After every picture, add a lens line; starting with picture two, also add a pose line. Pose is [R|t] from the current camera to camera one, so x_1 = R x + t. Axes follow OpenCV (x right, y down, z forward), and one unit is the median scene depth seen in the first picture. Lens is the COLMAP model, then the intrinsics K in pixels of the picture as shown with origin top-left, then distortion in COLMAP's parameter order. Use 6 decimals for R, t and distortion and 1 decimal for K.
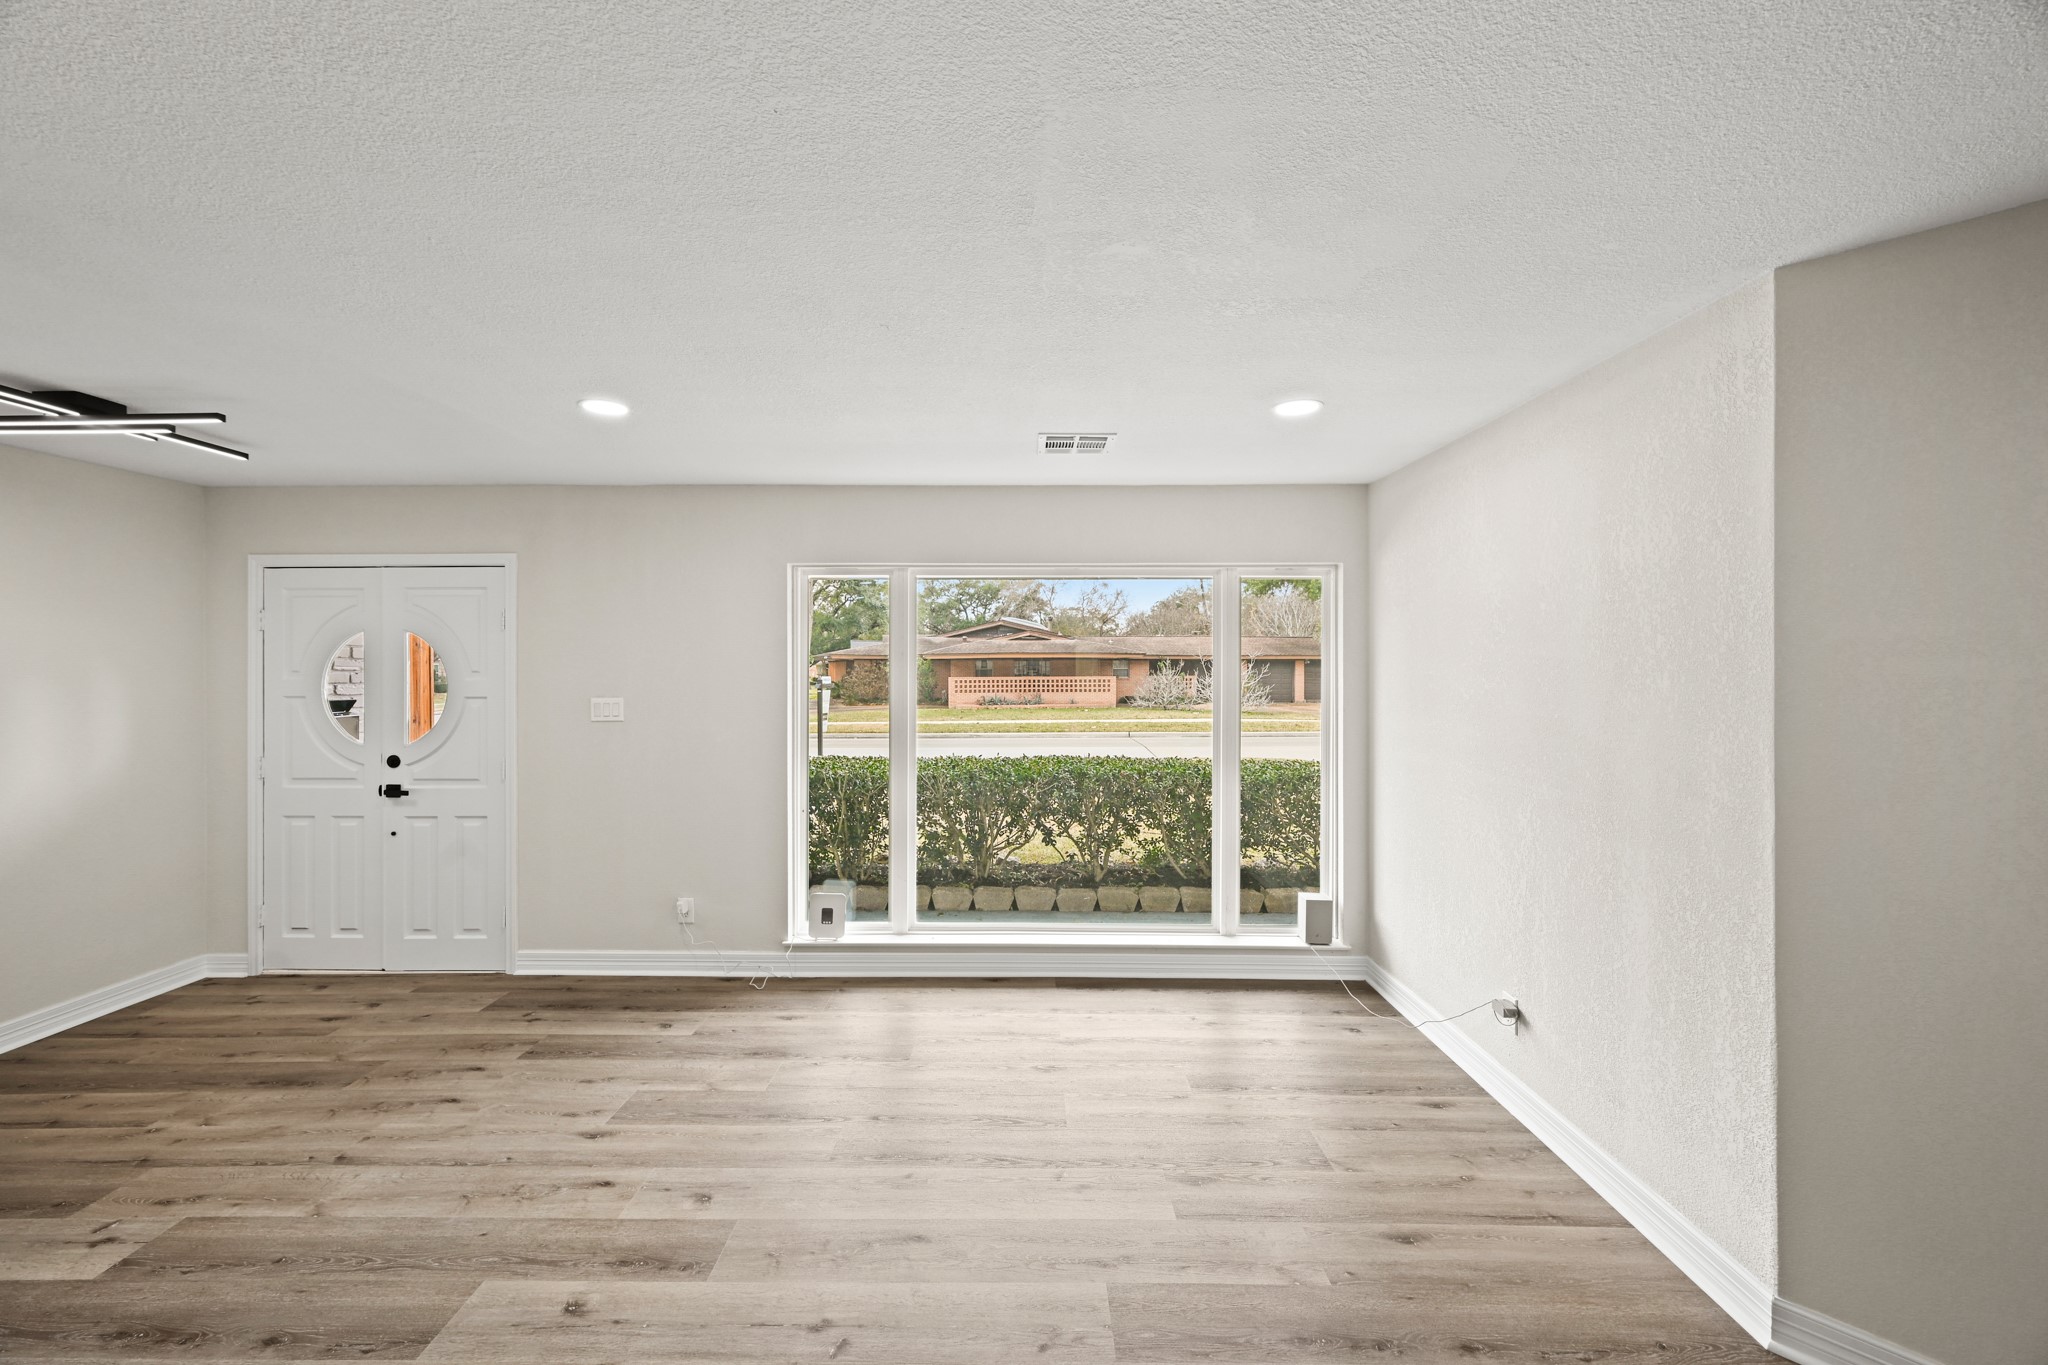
lens RADIAL K [[807.4, 0, 1020.9], [0, 807.4, 667.8], [0, 0, 1]] dist [-0.001506, 0.000246]
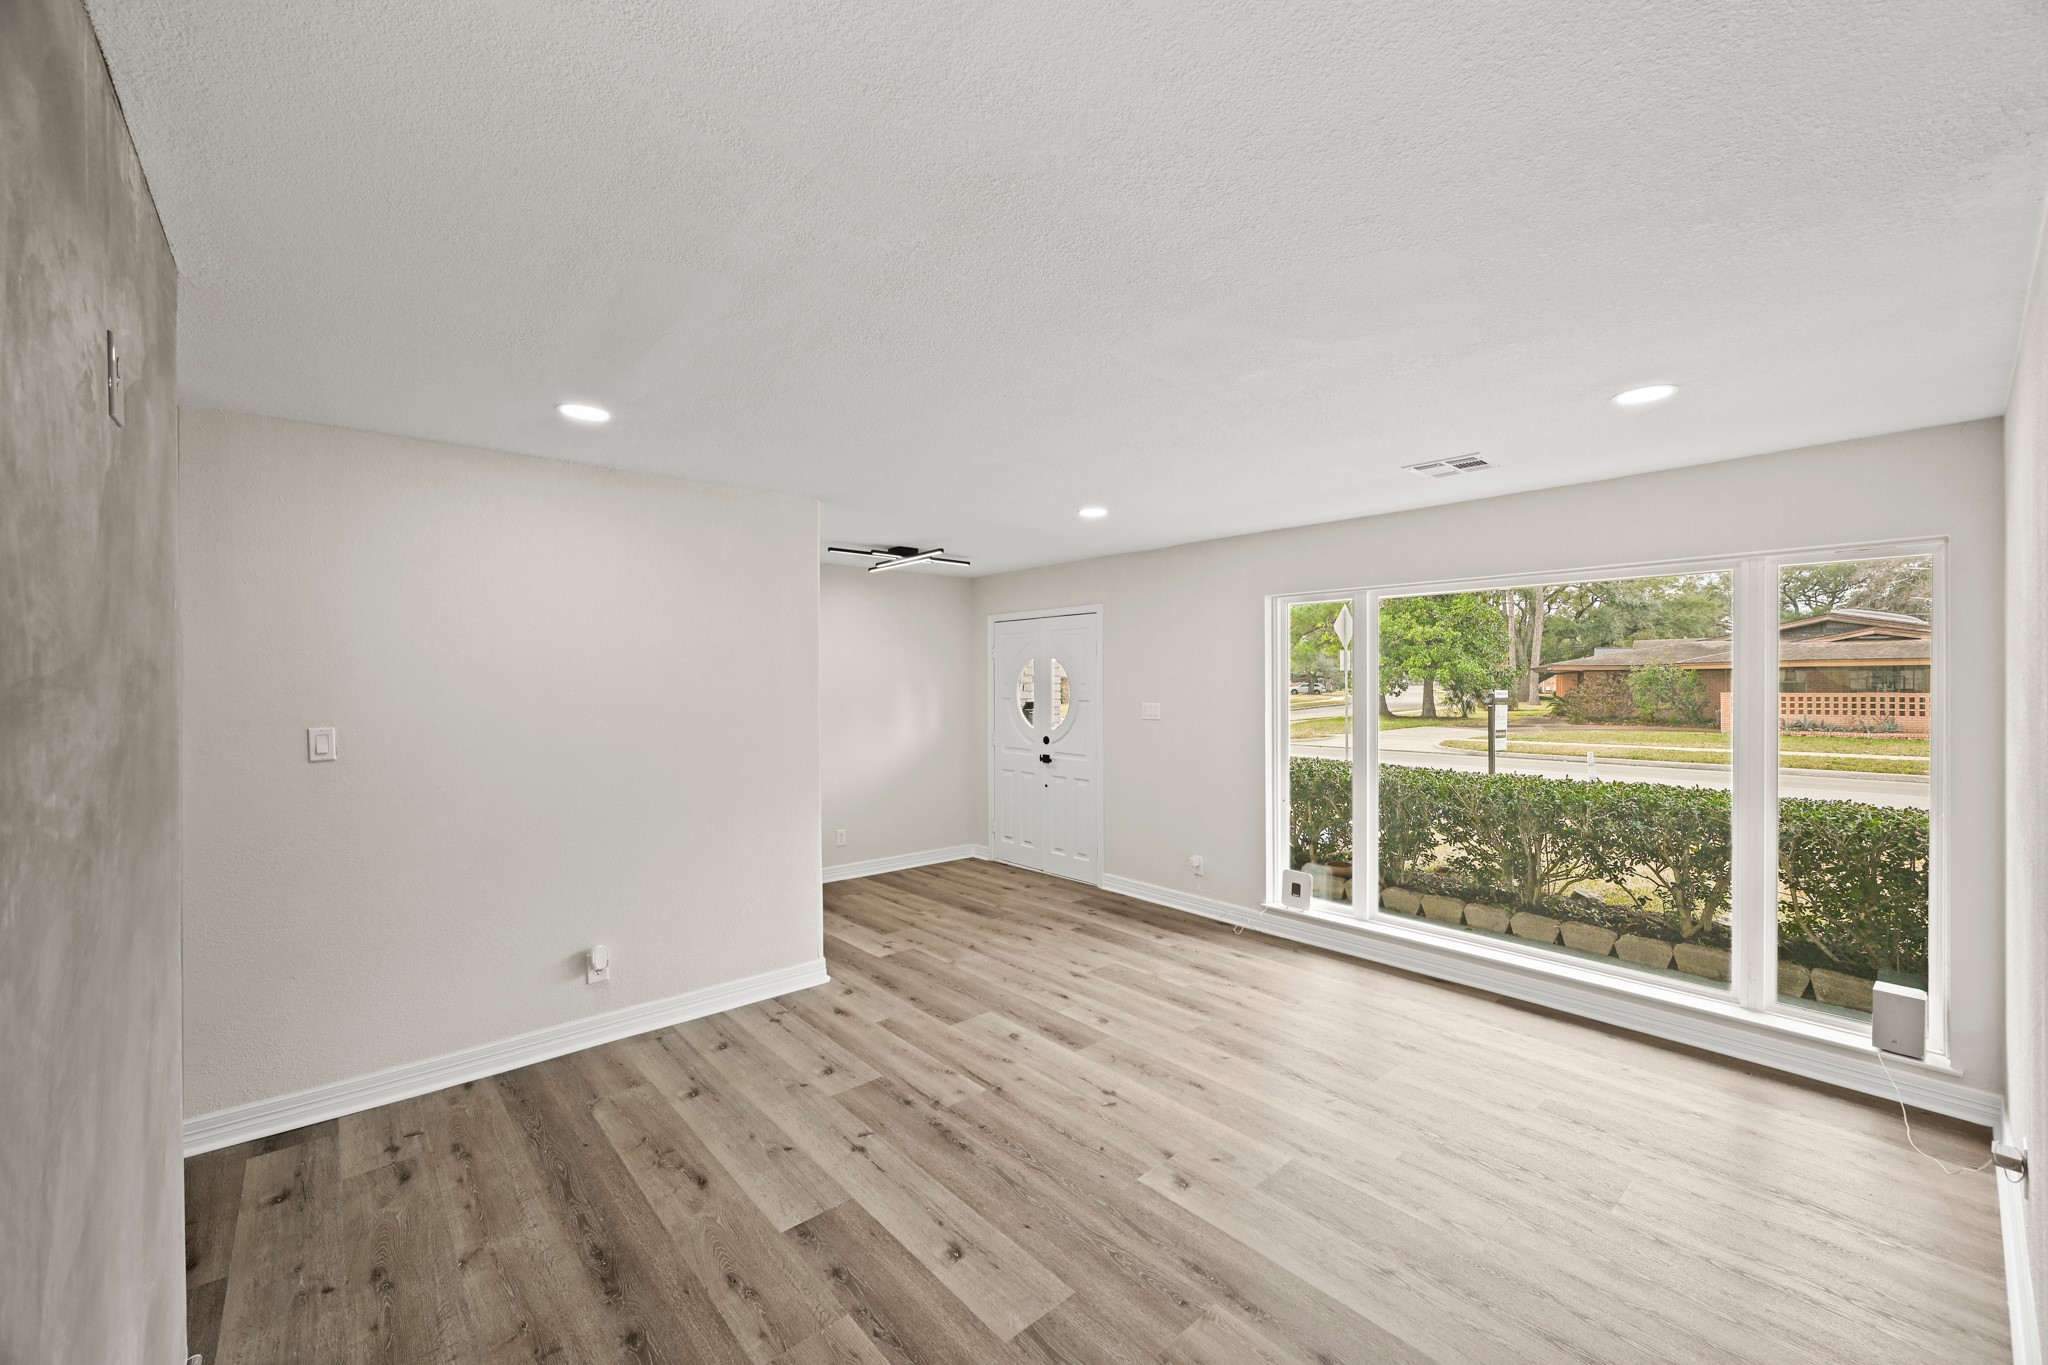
lens RADIAL K [[807.2, 0, 1031.8], [0, 807.2, 686.4], [0, 0, 1]] dist [-0.001285, -0.000093]
pose [[0.669244, 0.004194, -0.743031, 0.447506], [0.001046, 0.999978, 0.006586, -0.000682], [0.743042, -0.005185, 0.669225, -0.097370]]
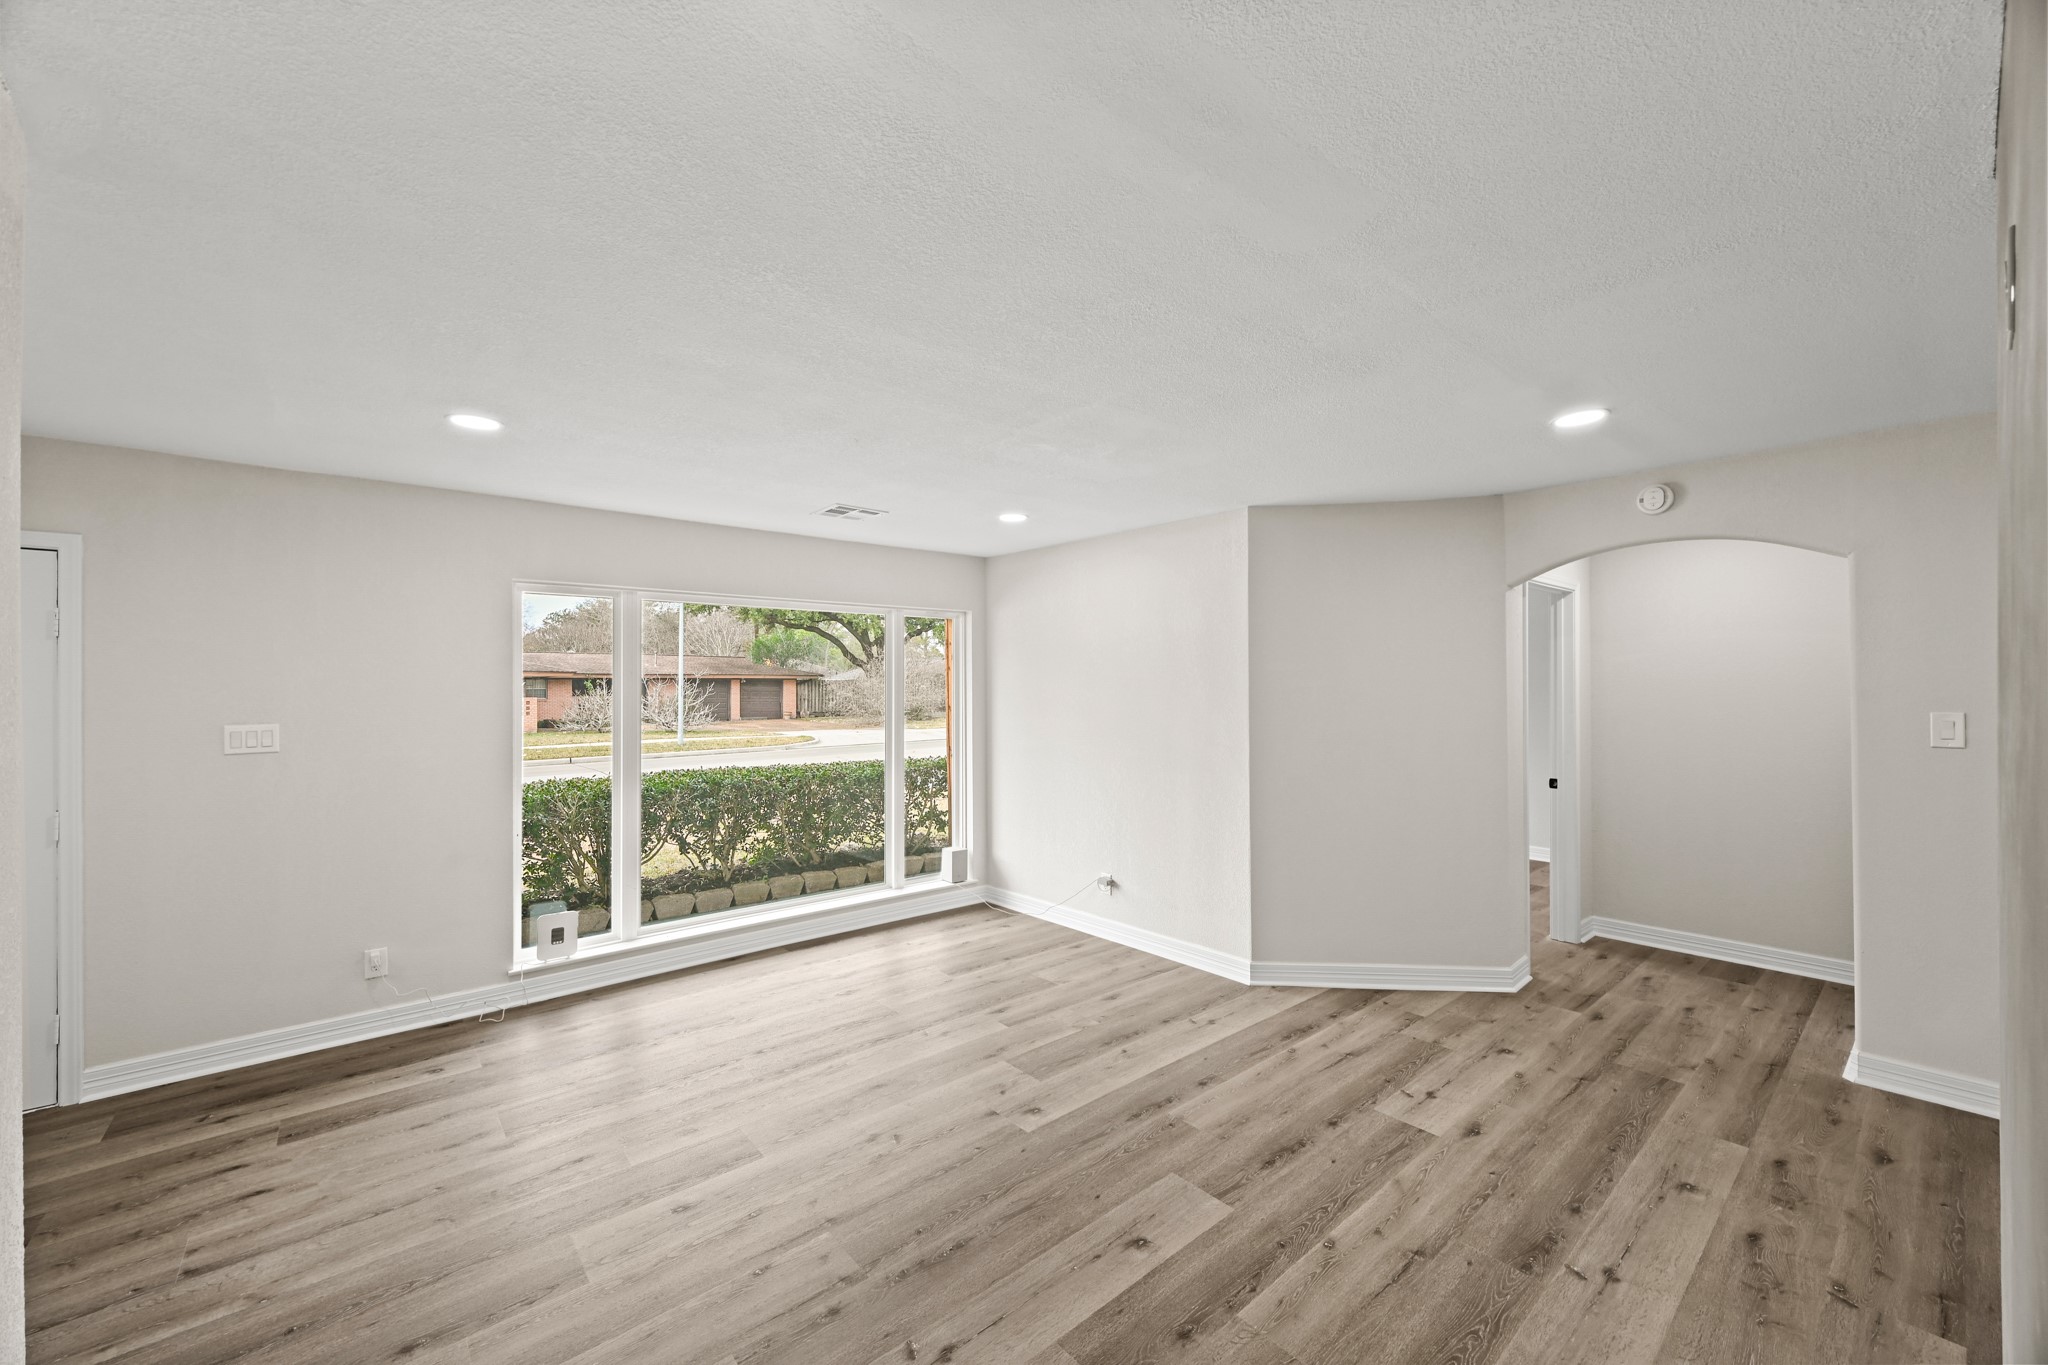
lens RADIAL K [[793.9, 0, 1026.2], [0, 793.9, 684.2], [0, 0, 1]] dist [0.000383, 0.000050]
pose [[0.756248, -0.003176, 0.654278, -0.519806], [0.005487, 0.999984, -0.001487, 0.001407], [-0.654262, 0.004715, 0.756253, -0.142471]]
